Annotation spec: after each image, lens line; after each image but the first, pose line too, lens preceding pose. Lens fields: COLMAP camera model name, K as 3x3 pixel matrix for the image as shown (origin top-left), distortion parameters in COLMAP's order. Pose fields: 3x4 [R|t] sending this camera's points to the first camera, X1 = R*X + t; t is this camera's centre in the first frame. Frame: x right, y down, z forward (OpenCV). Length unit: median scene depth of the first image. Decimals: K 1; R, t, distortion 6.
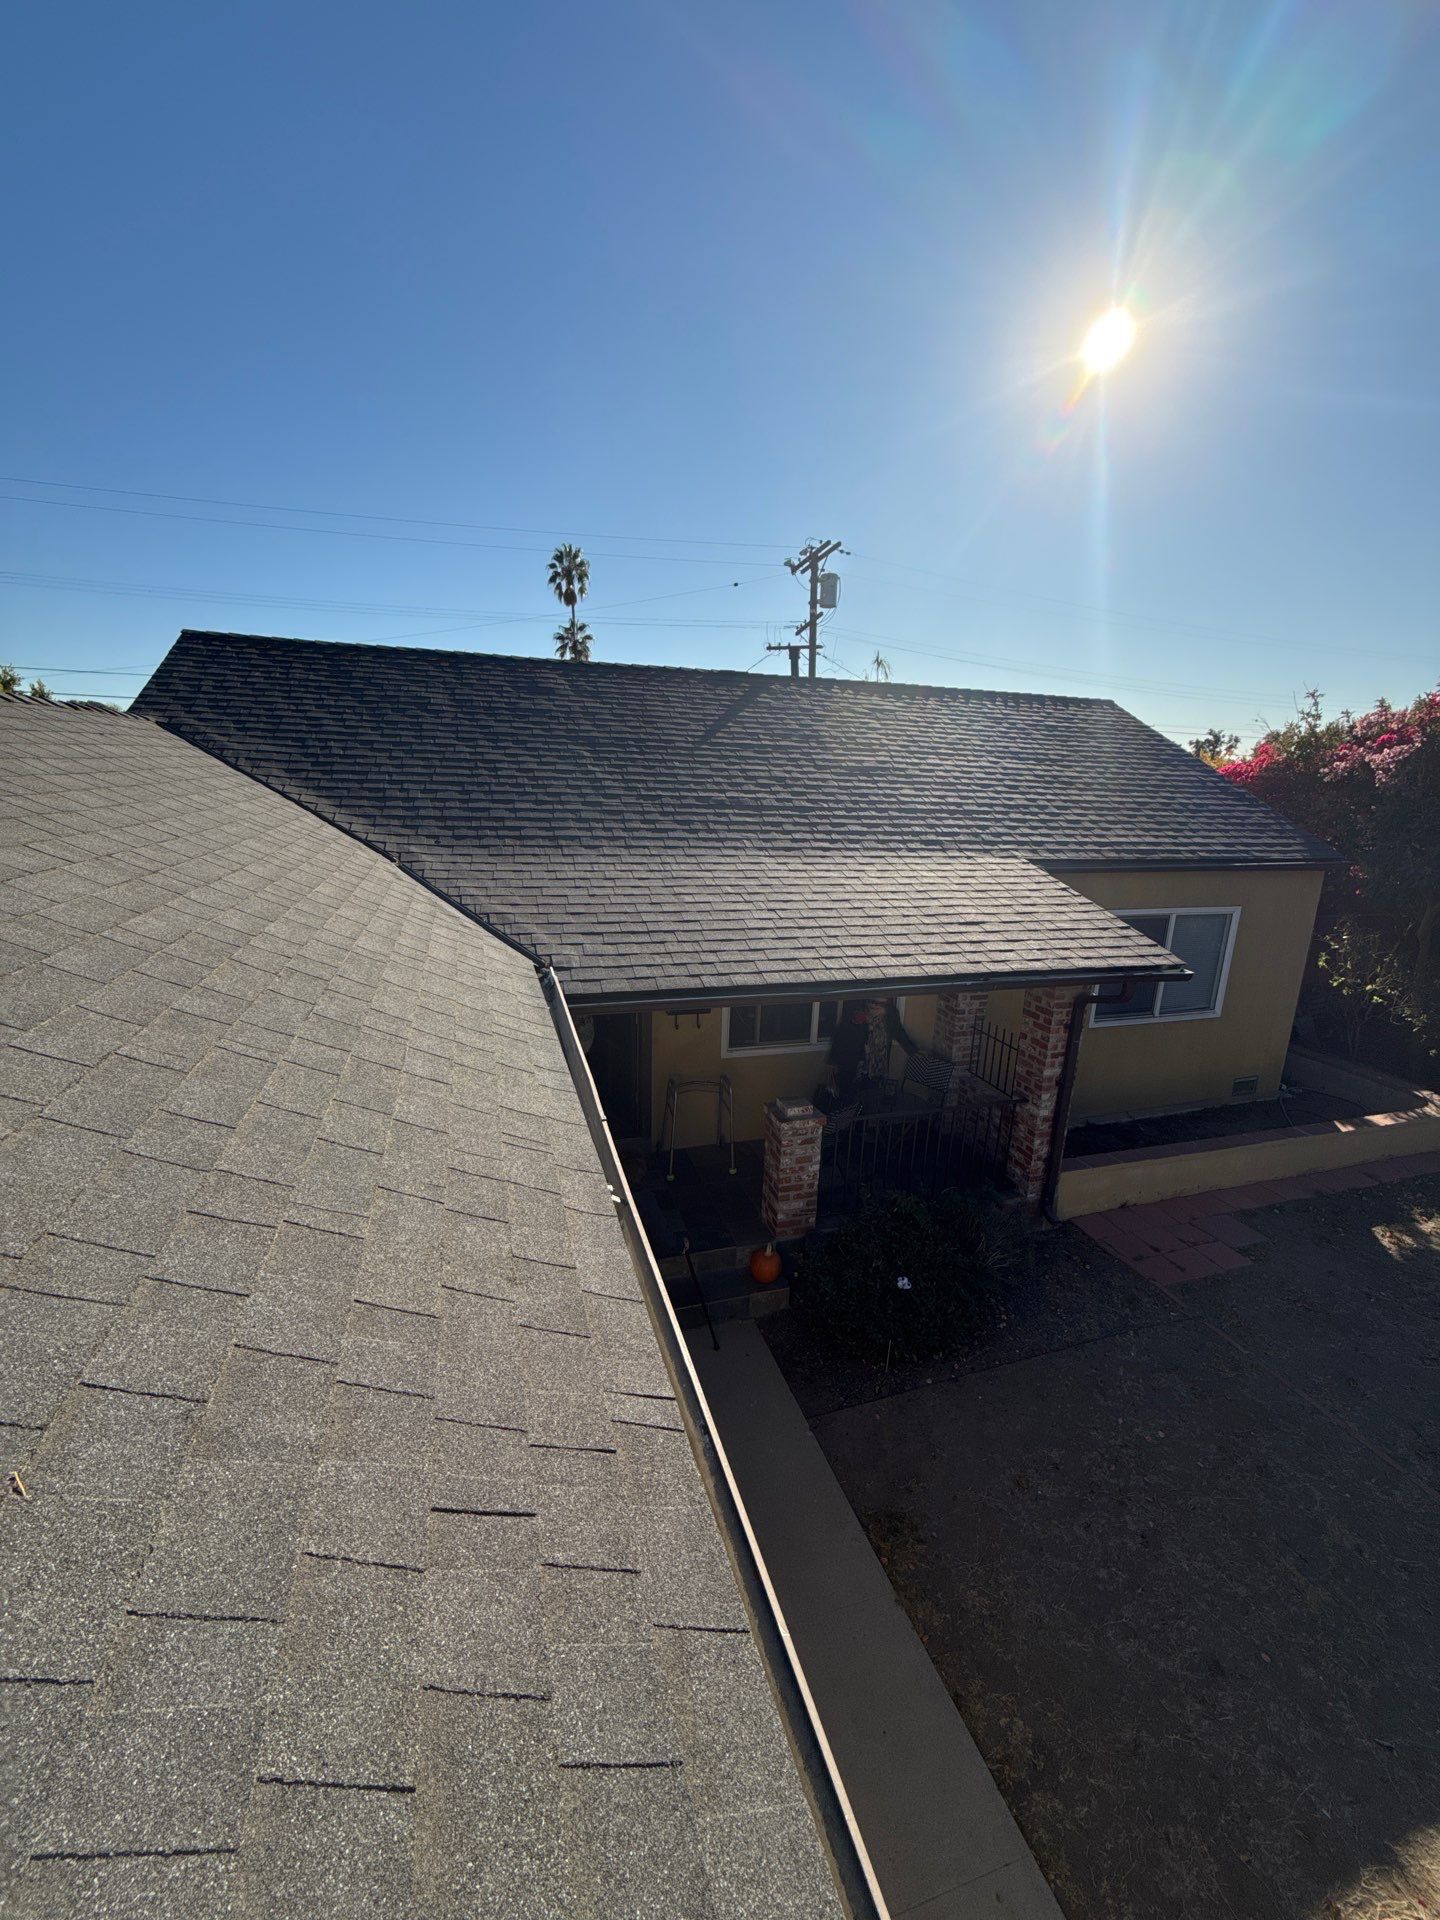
lens RADIAL K [[763.6, 0, 723.1], [0, 763.6, 963.8], [0, 0, 1]] dist [-0.000254, -0.000259]
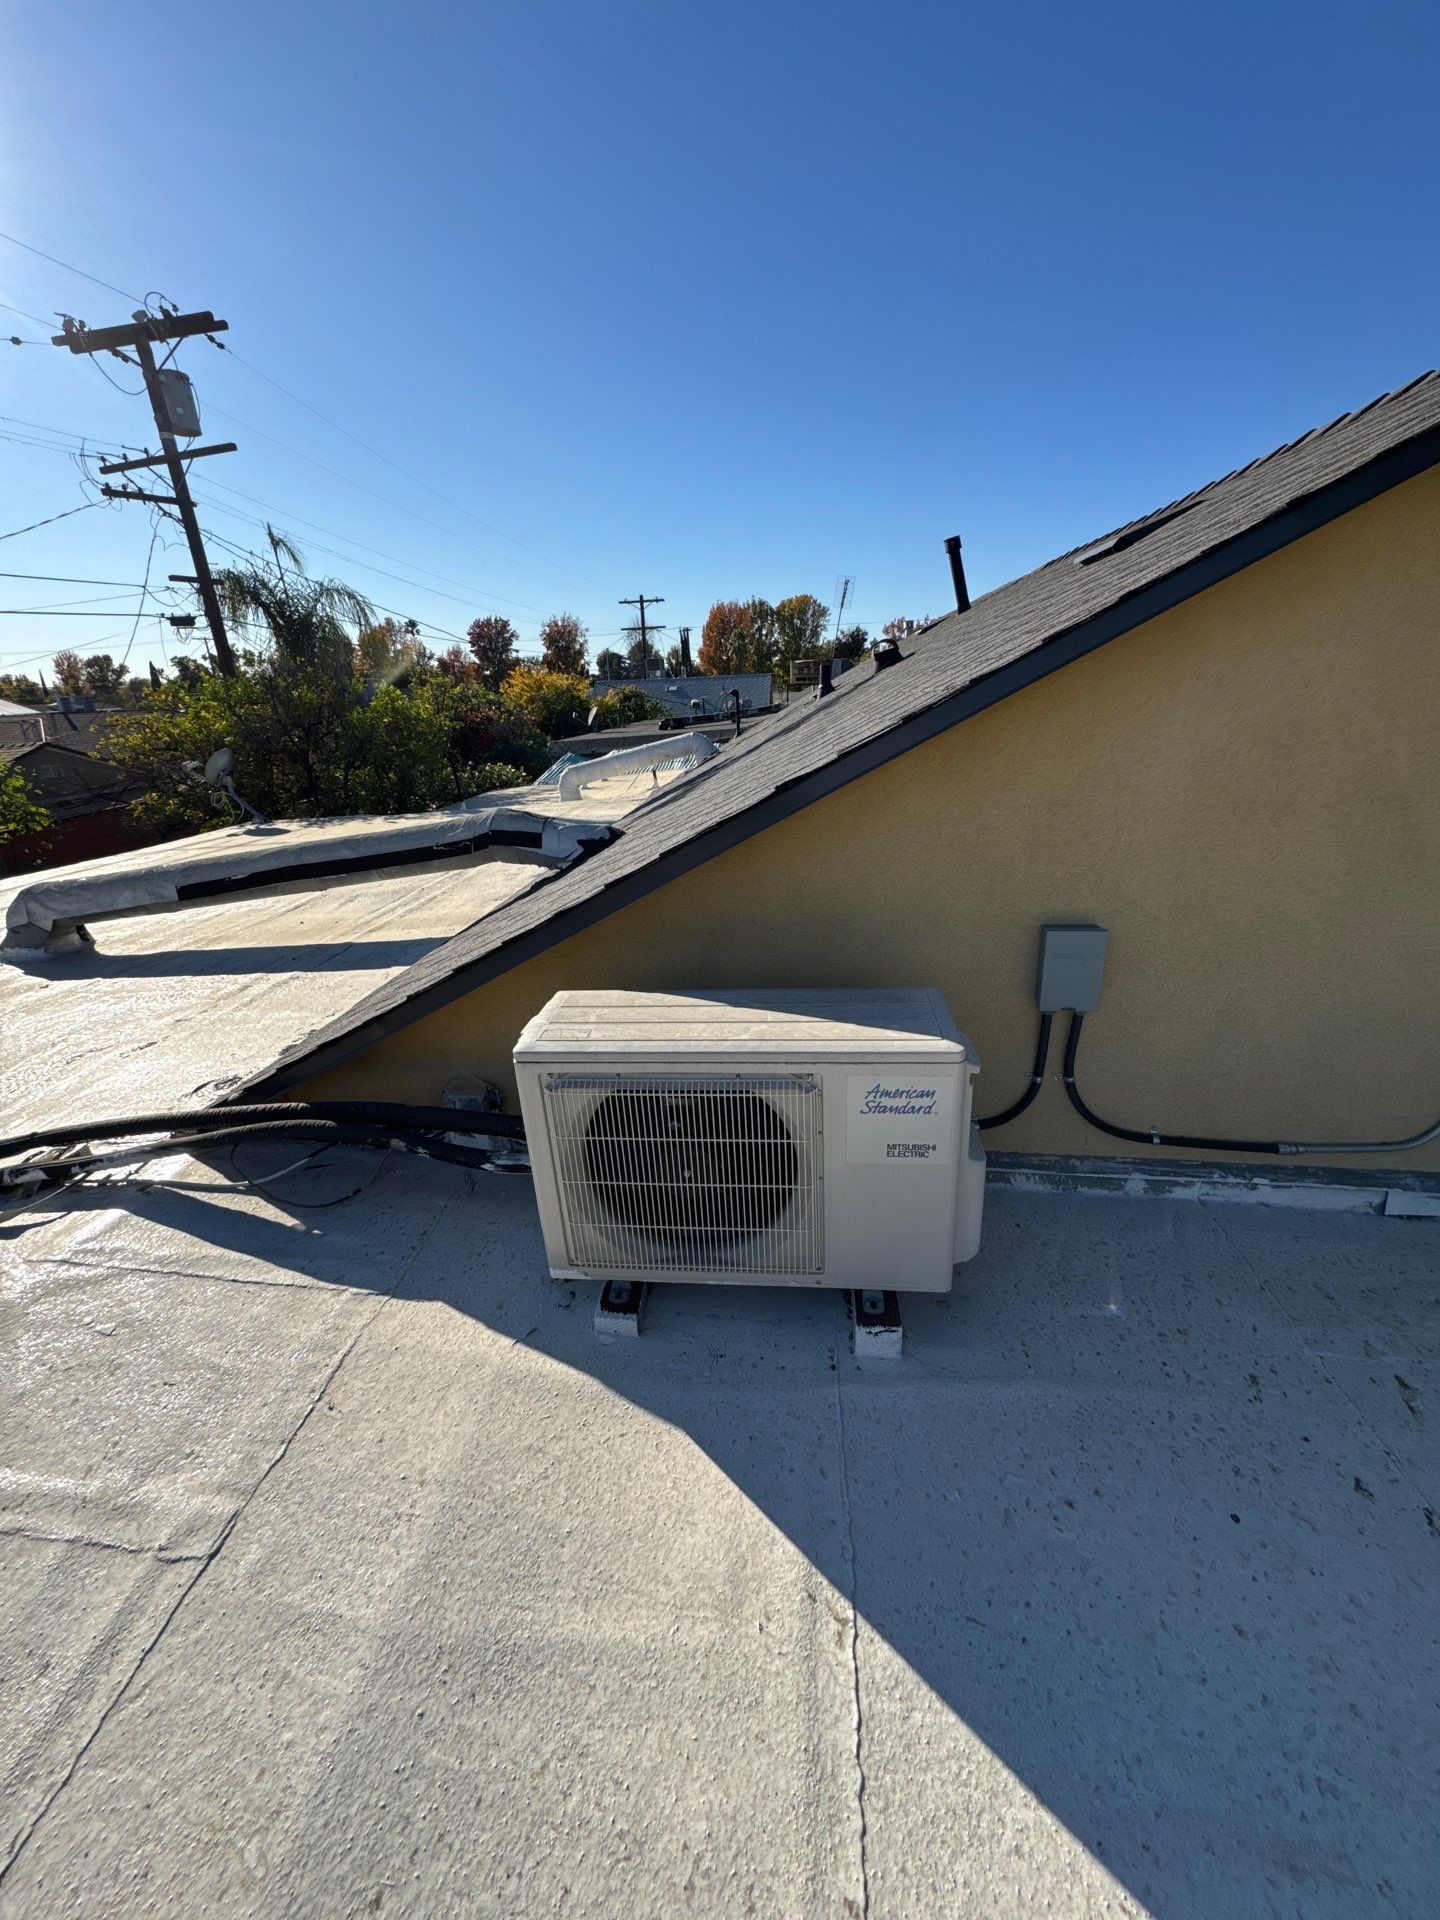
lens RADIAL K [[763.6, 0, 718.9], [0, 763.6, 956.1], [0, 0, 1]] dist [-0.000254, -0.000259]
pose [[0.403209, -0.347481, 0.846569, -1.199063], [0.268130, 0.929362, 0.253757, -0.464082], [-0.874945, 0.124674, 0.467898, 1.469136]]
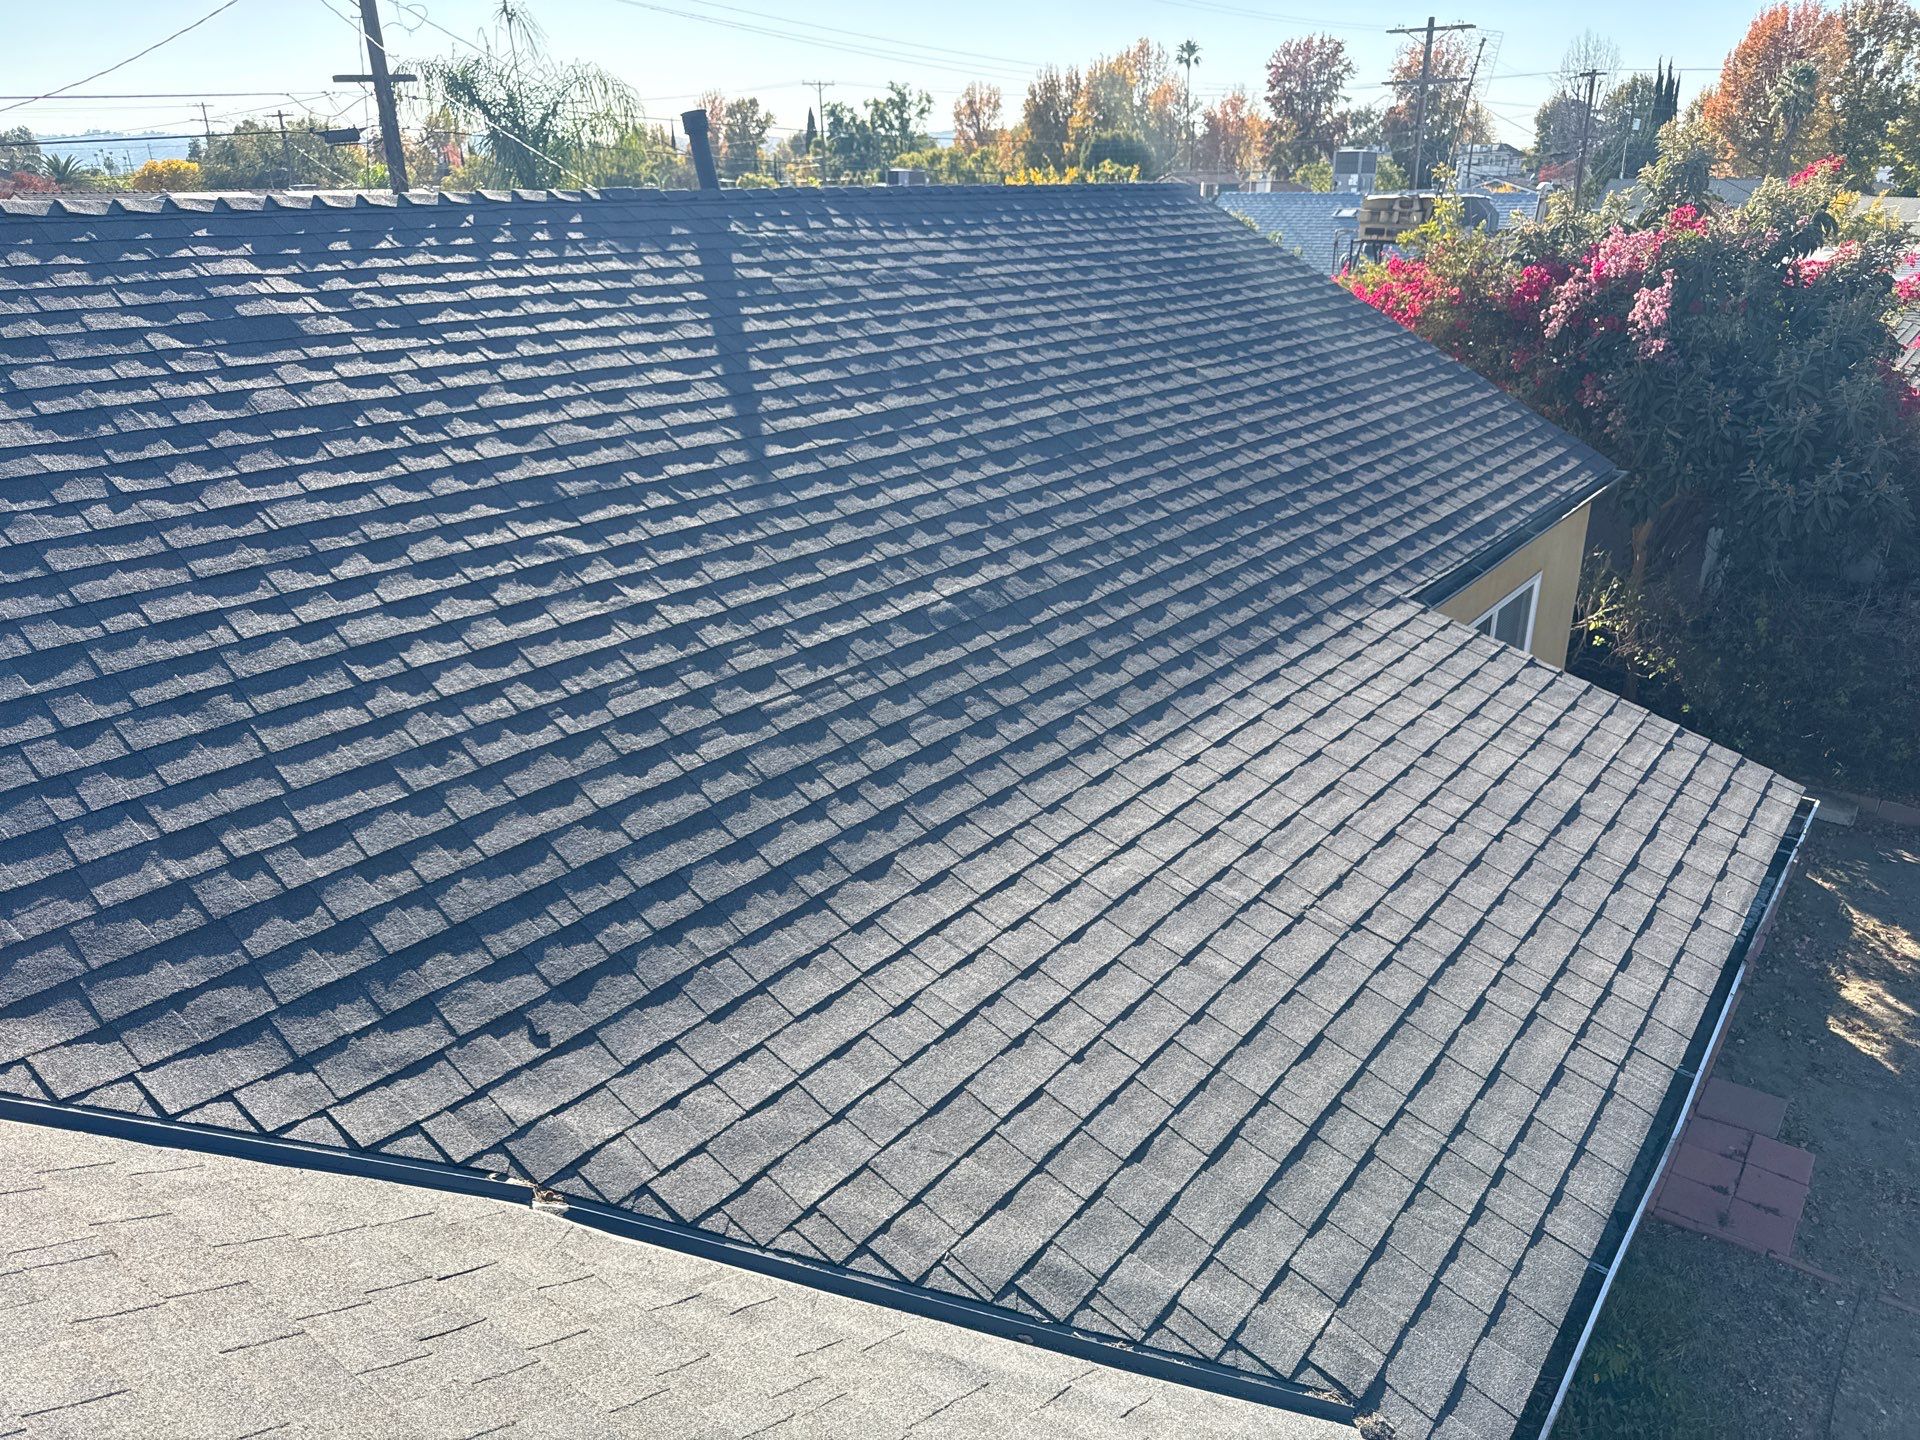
lens RADIAL K [[1355.4, 0, 971.6], [0, 1355.4, 732.0], [0, 0, 1]] dist [0.023562, -0.026746]
pose [[0.811804, -0.252094, 0.526709, -0.444088], [0.167268, 0.964602, 0.203872, -0.330013], [-0.559460, -0.077403, 0.825235, 0.401229]]
